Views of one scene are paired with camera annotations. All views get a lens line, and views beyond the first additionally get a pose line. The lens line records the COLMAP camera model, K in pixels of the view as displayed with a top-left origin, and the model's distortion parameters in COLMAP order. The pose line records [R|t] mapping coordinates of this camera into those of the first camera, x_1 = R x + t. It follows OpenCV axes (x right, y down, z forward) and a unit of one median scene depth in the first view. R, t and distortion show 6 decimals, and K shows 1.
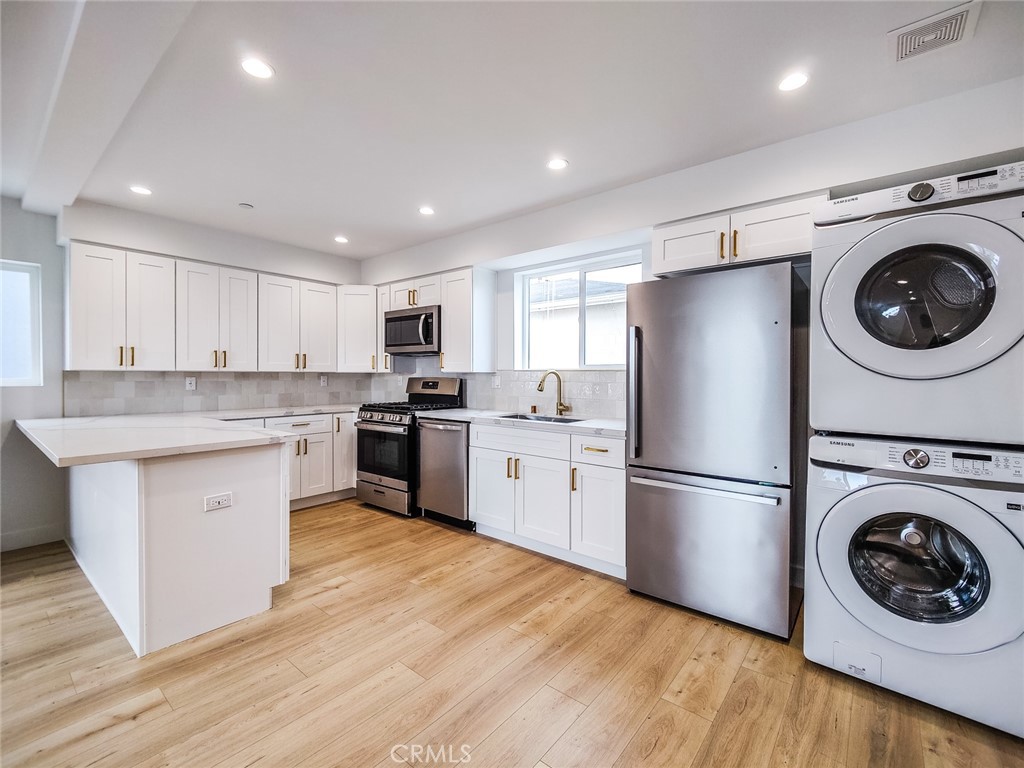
lens RADIAL K [[446.2, 0, 510.1], [0, 446.2, 379.0], [0, 0, 1]] dist [0.043140, -0.028158]
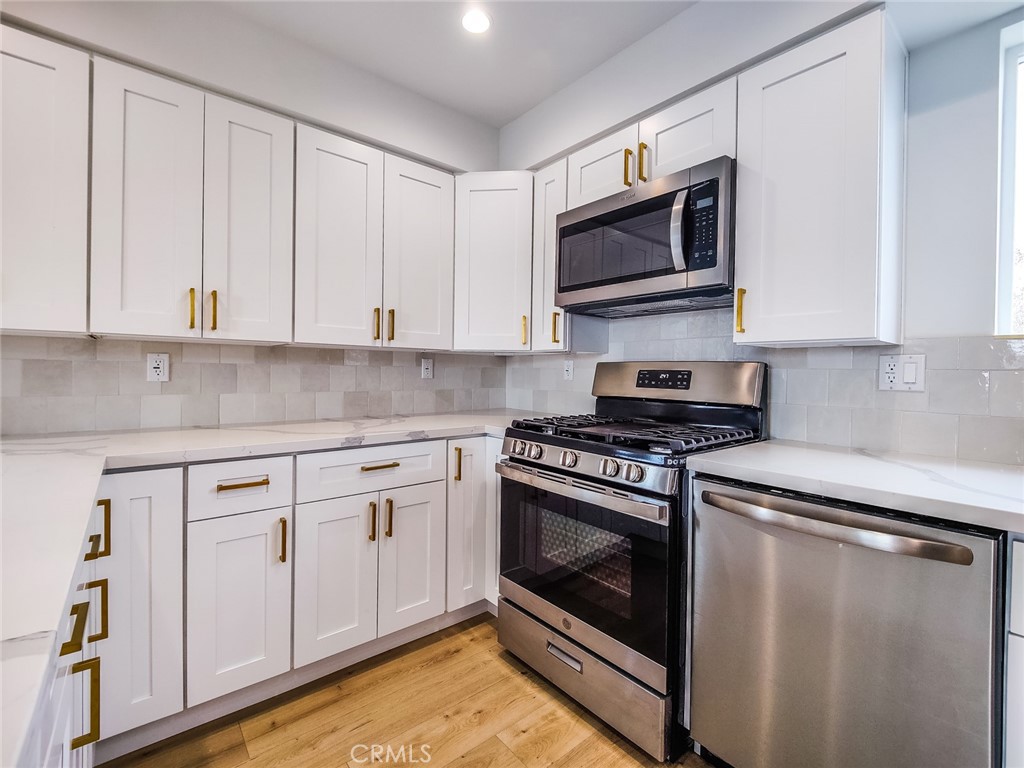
lens RADIAL K [[462.0, 0, 509.9], [0, 462.0, 374.7], [0, 0, 1]] dist [0.021353, 0.000009]
pose [[0.981045, 0.012802, -0.193355, -0.243992], [-0.012606, 0.999918, 0.002246, 0.010537], [0.193368, 0.000234, 0.981126, 0.555253]]
